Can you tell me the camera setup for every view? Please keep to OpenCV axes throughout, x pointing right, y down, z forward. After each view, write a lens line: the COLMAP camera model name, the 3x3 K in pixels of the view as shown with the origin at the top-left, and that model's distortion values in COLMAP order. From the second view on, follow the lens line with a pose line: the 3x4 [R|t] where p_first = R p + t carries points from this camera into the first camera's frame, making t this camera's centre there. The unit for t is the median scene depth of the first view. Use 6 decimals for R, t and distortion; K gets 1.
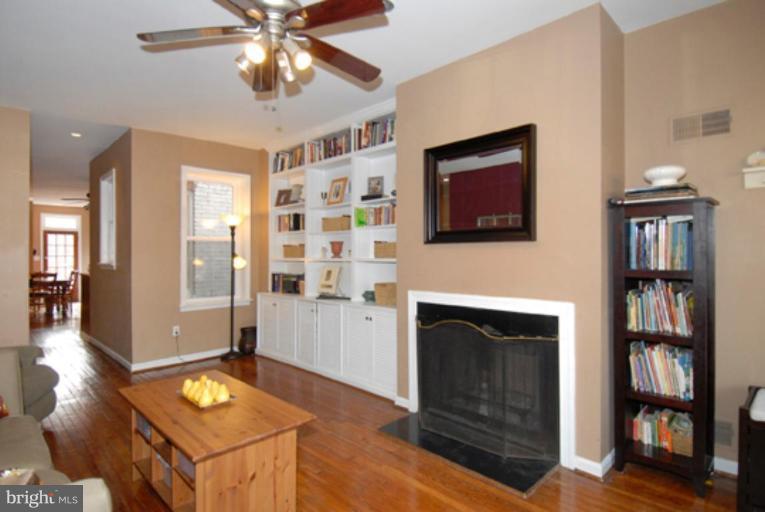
lens RADIAL K [[415.7, 0, 405.6], [0, 415.7, 256.2], [0, 0, 1]] dist [0.075233, -0.074457]
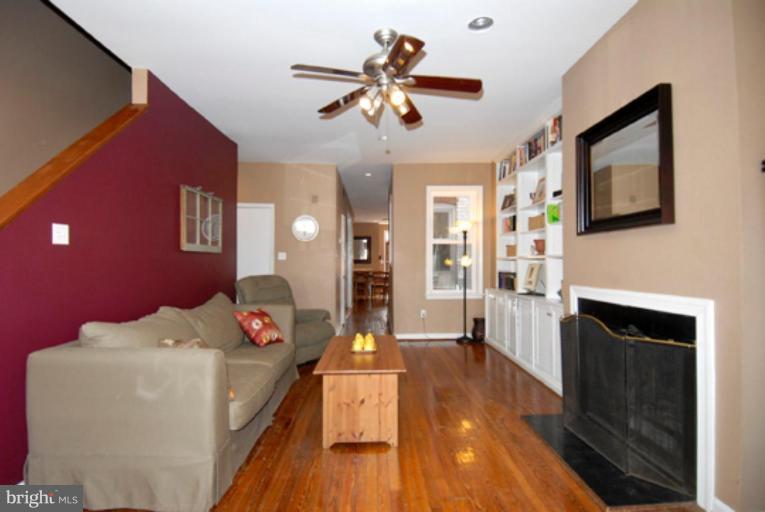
lens RADIAL K [[415.7, 0, 405.6], [0, 415.7, 256.2], [0, 0, 1]] dist [0.075233, -0.074457]
pose [[0.734107, -0.013830, -0.678893, 0.285520], [0.000535, 0.999804, -0.019788, 0.025321], [0.679034, 0.014163, 0.733970, 0.024890]]
